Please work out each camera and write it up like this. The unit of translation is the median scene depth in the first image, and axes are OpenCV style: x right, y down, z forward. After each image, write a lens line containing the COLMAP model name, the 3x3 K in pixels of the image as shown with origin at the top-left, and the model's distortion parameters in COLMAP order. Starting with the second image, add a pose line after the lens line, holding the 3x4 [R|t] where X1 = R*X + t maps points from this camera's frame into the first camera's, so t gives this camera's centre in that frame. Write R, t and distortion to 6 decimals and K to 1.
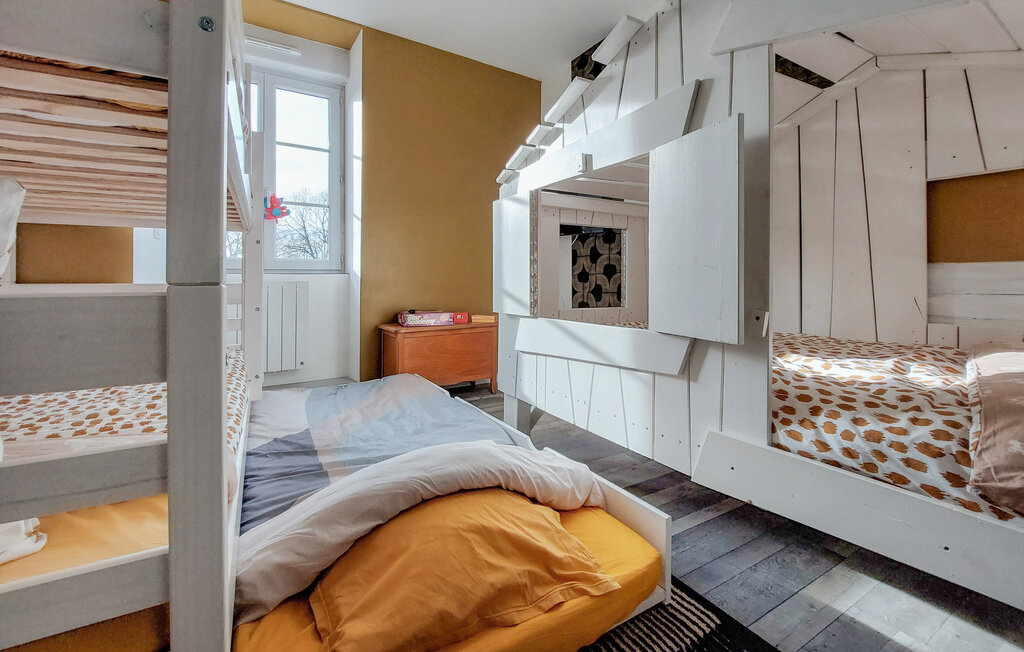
lens RADIAL K [[422.1, 0, 510.3], [0, 422.1, 298.9], [0, 0, 1]] dist [-0.003732, -0.004159]
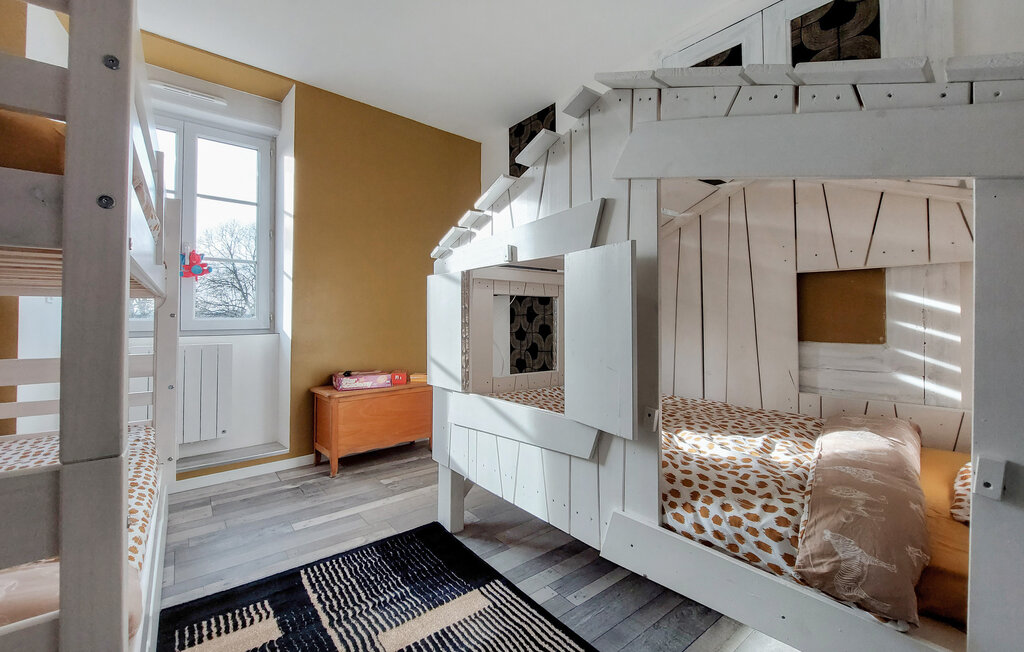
lens RADIAL K [[419.6, 0, 524.3], [0, 419.6, 325.7], [0, 0, 1]] dist [-0.007122, -0.001010]
pose [[0.988000, -0.001561, 0.154445, 0.042960], [0.004519, 0.999813, -0.018801, -0.109818], [-0.154387, 0.019274, 0.987823, -0.052397]]
